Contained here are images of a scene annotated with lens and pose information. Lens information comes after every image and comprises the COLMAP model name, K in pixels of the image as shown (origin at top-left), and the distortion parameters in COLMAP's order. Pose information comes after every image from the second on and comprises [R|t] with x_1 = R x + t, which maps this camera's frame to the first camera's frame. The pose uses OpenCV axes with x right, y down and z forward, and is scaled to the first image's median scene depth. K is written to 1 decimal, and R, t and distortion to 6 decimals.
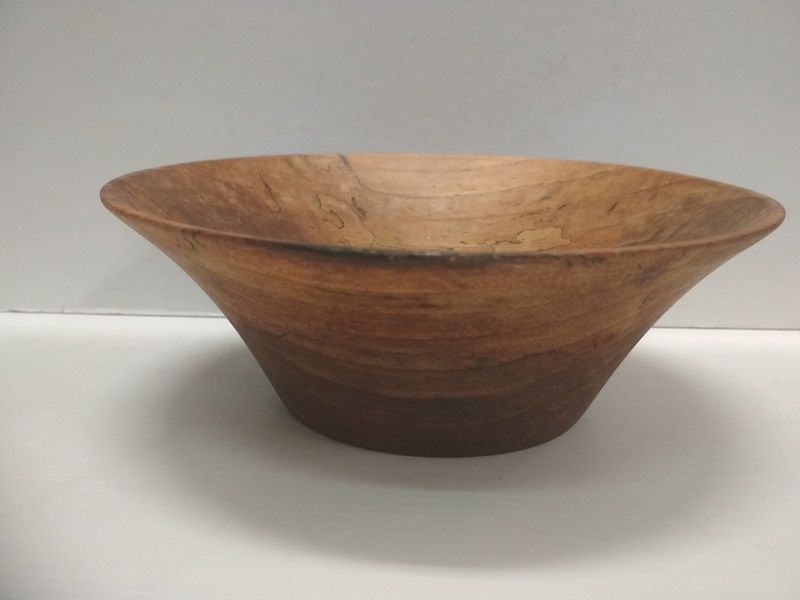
lens RADIAL K [[723.3, 0, 413.8], [0, 723.3, 301.0], [0, 0, 1]] dist [0.125854, -0.311765]
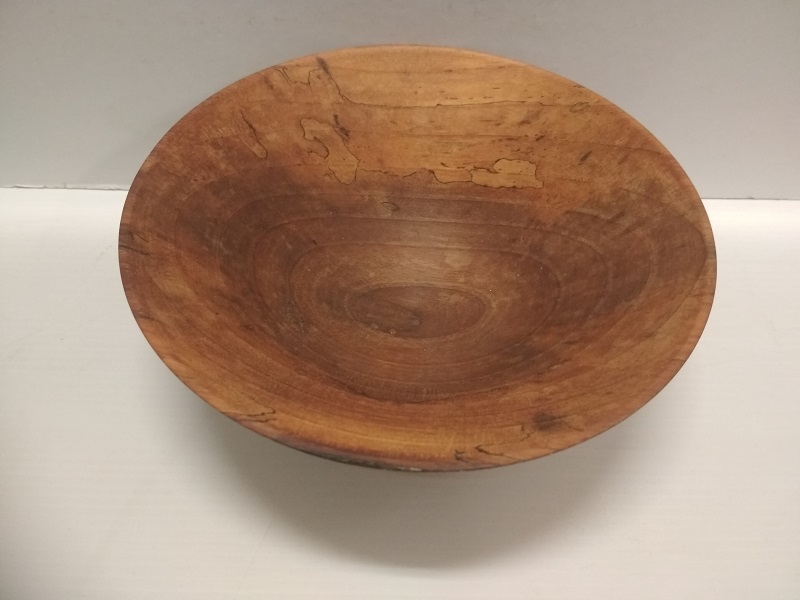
lens RADIAL K [[723.3, 0, 413.8], [0, 723.3, 301.0], [0, 0, 1]] dist [0.125854, -0.311765]
pose [[0.999641, -0.010124, 0.024822, -0.002777], [-0.005375, 0.831438, 0.555592, -0.498535], [-0.026262, -0.555526, 0.831085, 0.015949]]
